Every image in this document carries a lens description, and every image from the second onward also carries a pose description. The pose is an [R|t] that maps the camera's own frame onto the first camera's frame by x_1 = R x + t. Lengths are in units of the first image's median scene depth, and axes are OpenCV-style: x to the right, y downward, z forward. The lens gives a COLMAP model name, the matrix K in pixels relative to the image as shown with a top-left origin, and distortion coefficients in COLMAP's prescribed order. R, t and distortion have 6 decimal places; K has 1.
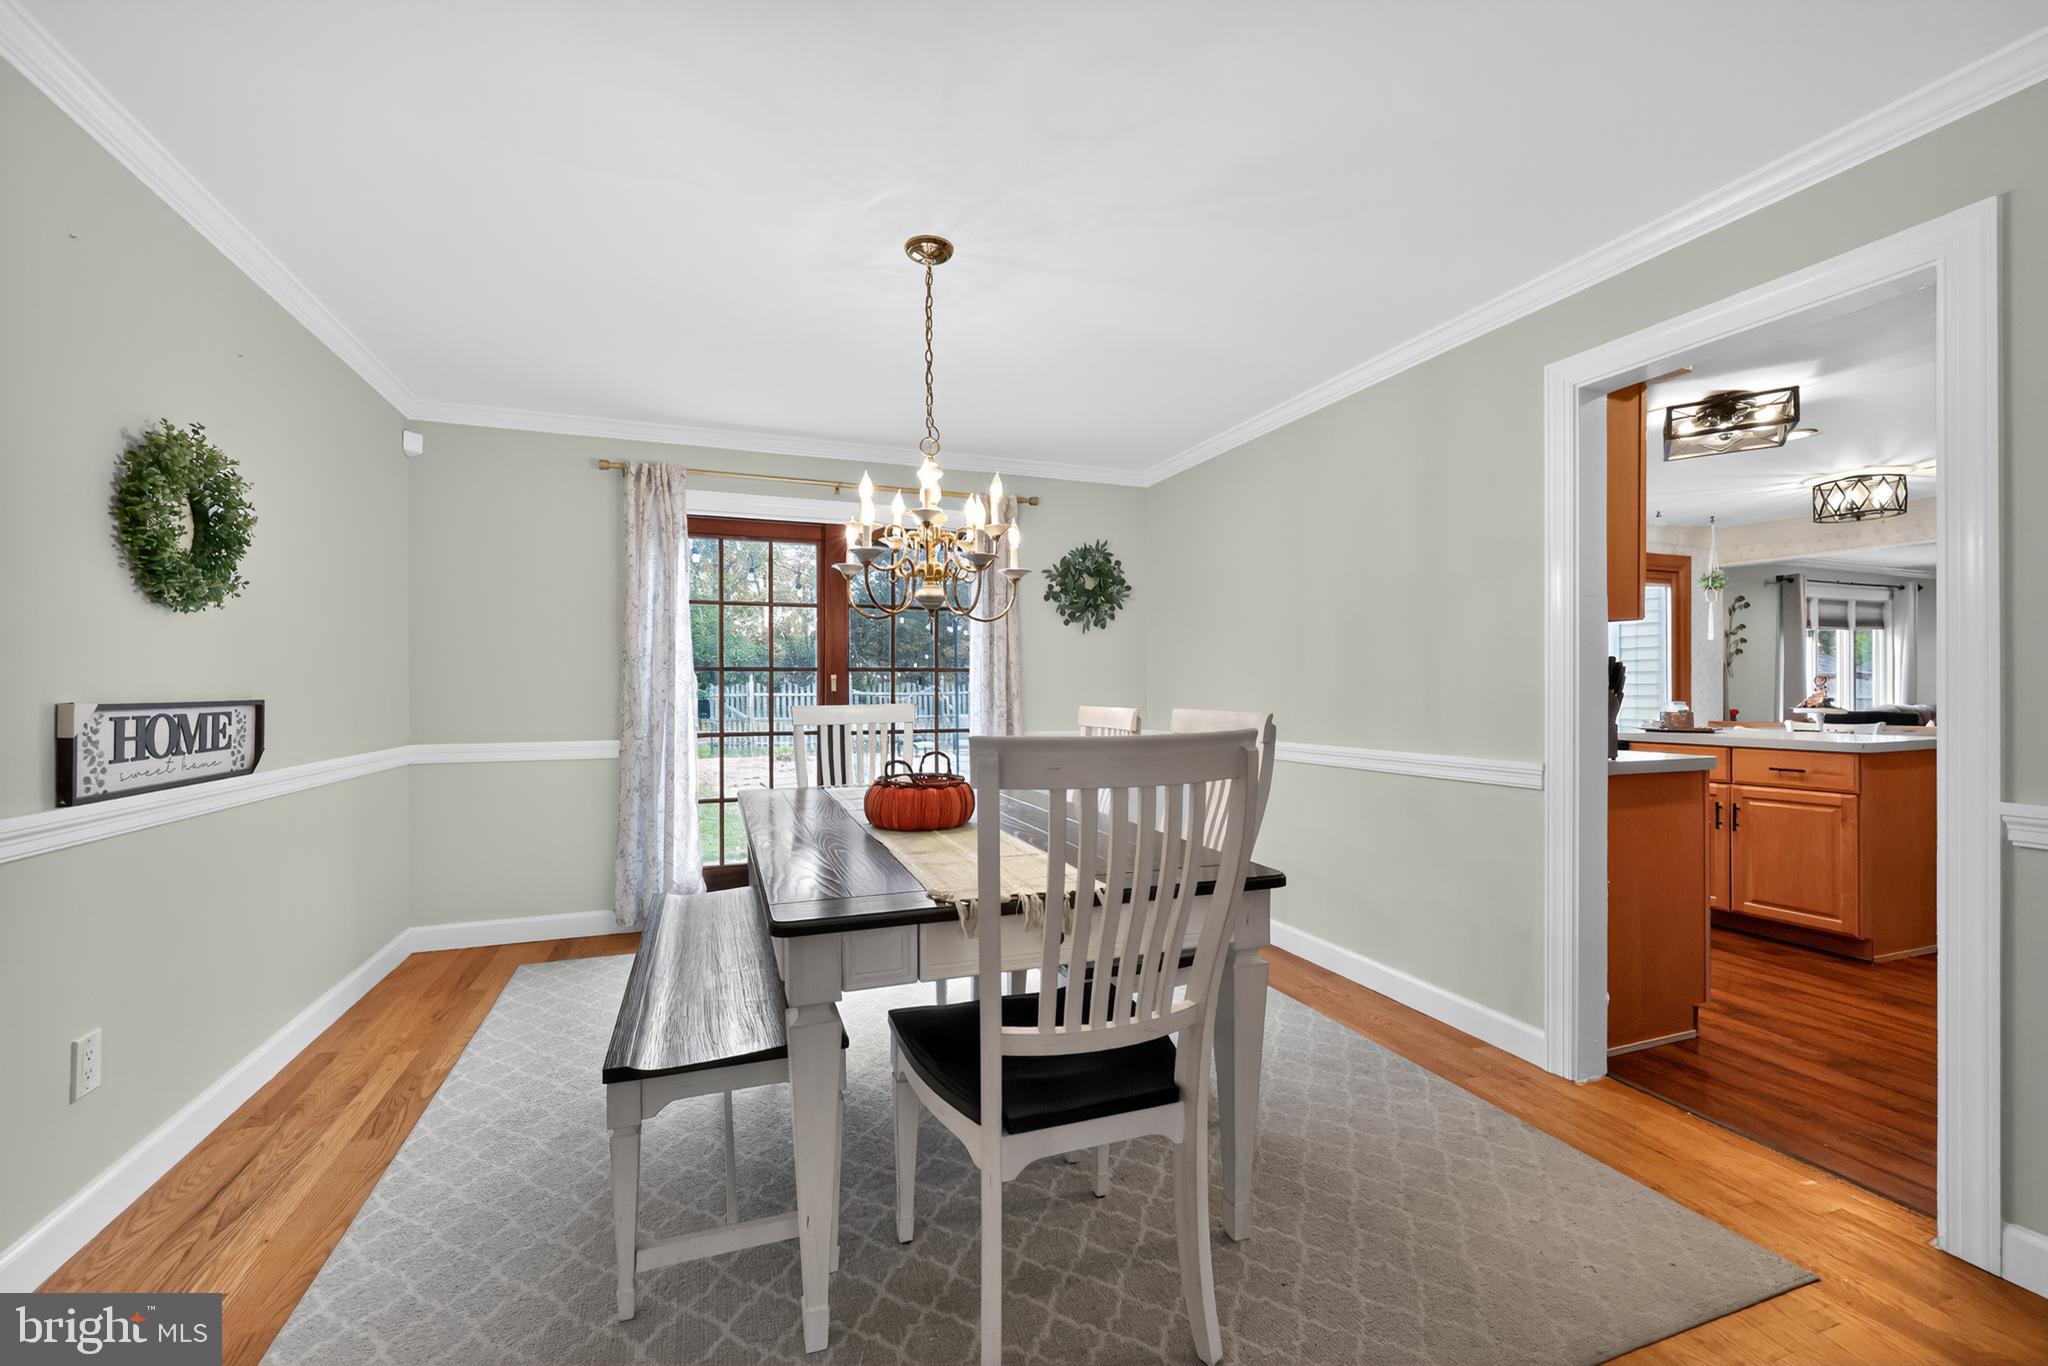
lens RADIAL K [[840.3, 0, 1010.3], [0, 840.3, 687.9], [0, 0, 1]] dist [0.002198, 0.000476]
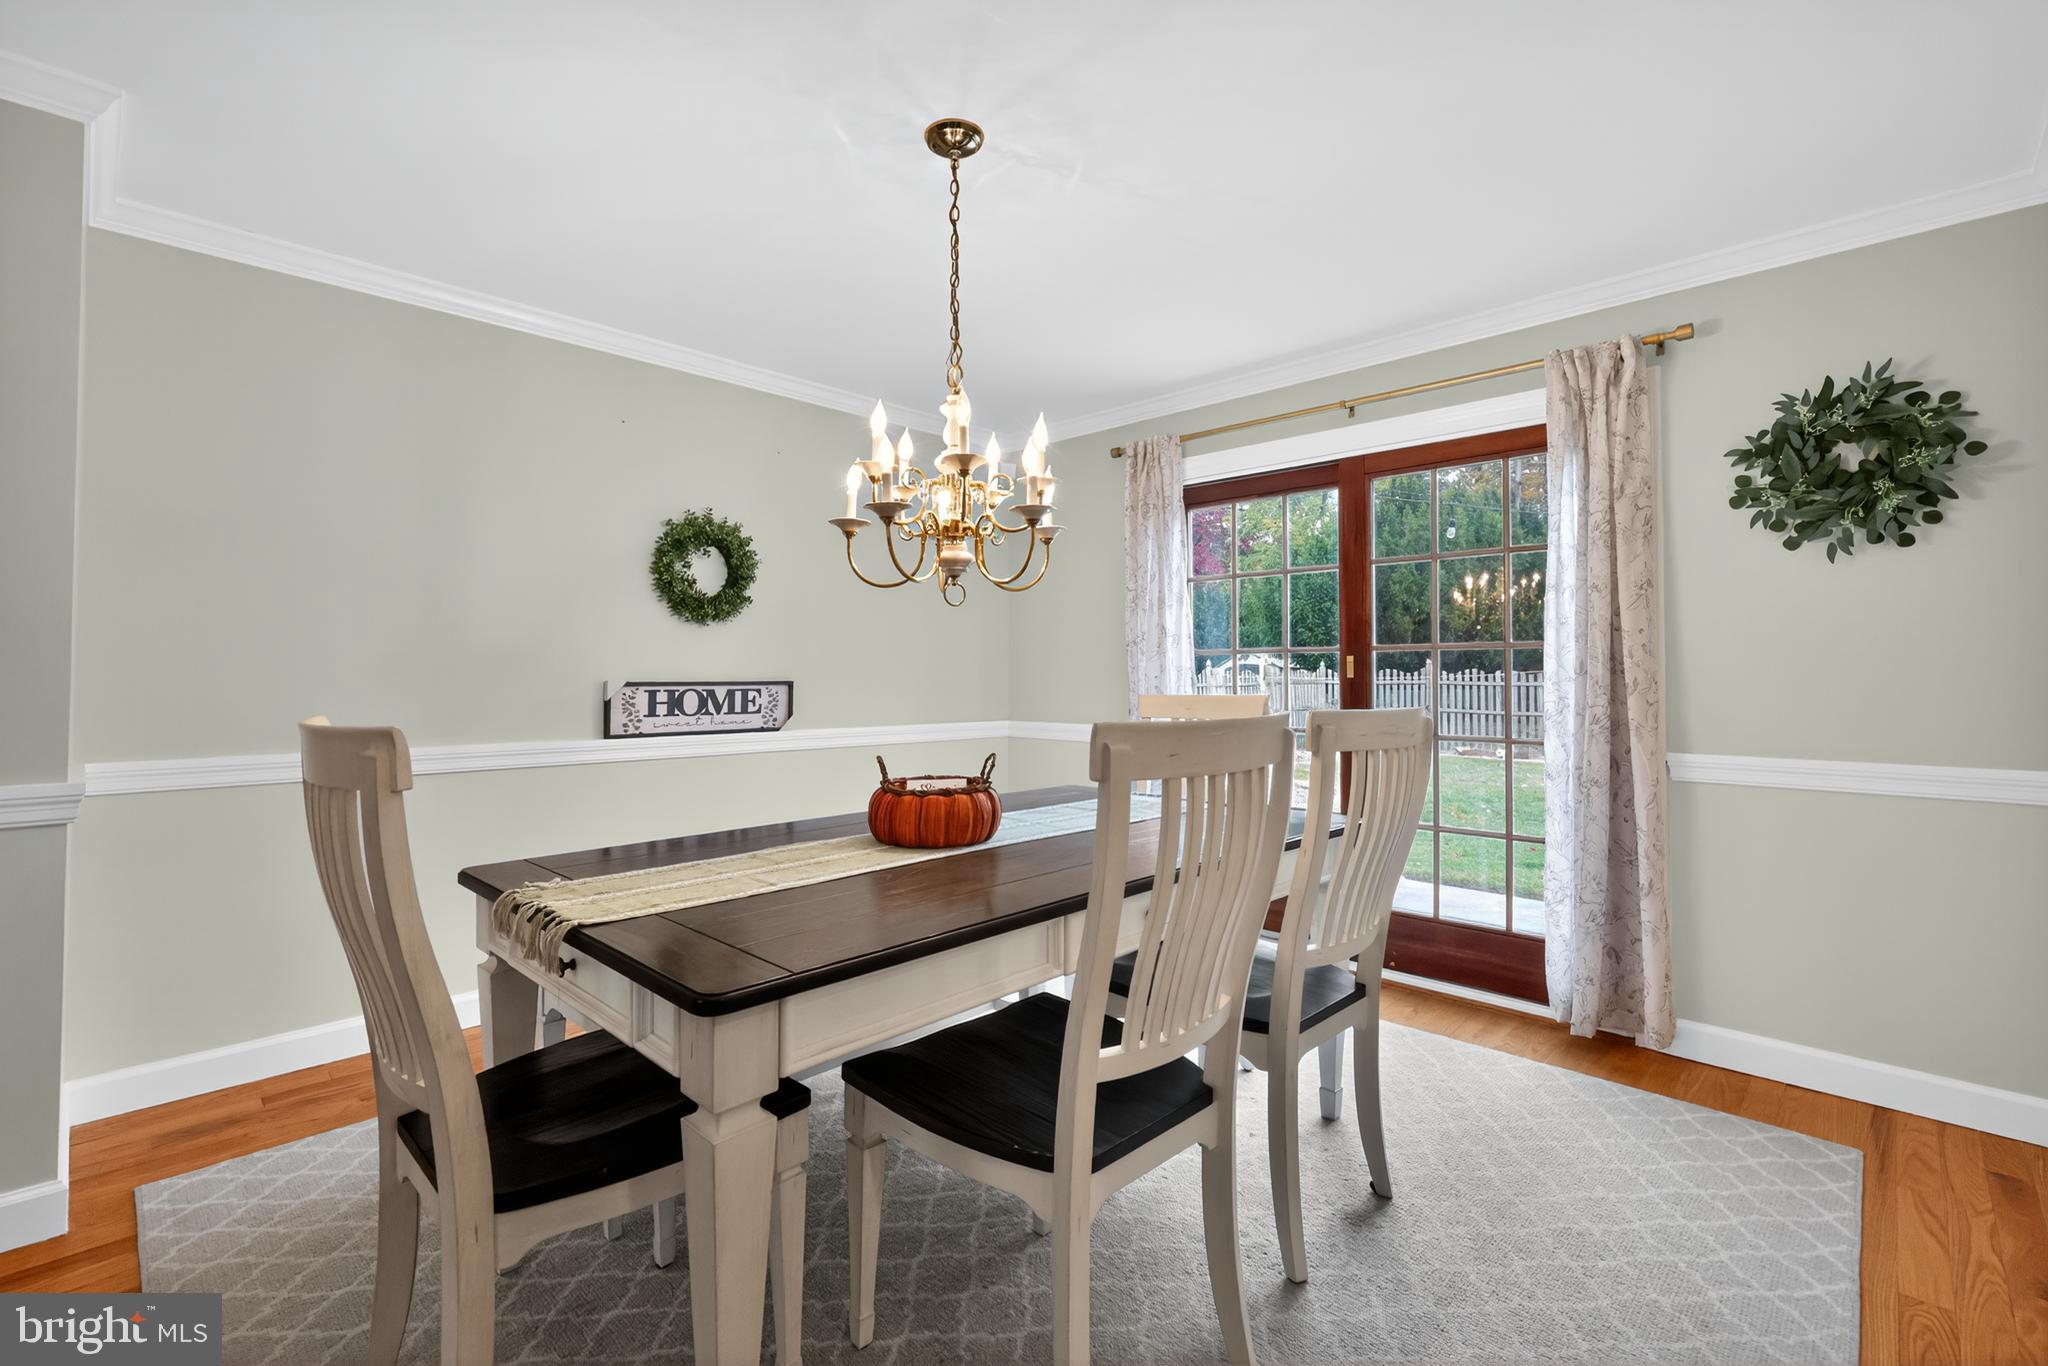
lens RADIAL K [[902.3, 0, 1020.2], [0, 902.3, 663.5], [0, 0, 1]] dist [-0.000352, -0.000031]
pose [[0.436192, -0.012264, -0.899770, 0.427209], [0.000276, 0.999909, -0.013495, 0.002805], [0.899853, 0.005638, 0.436156, 0.410061]]
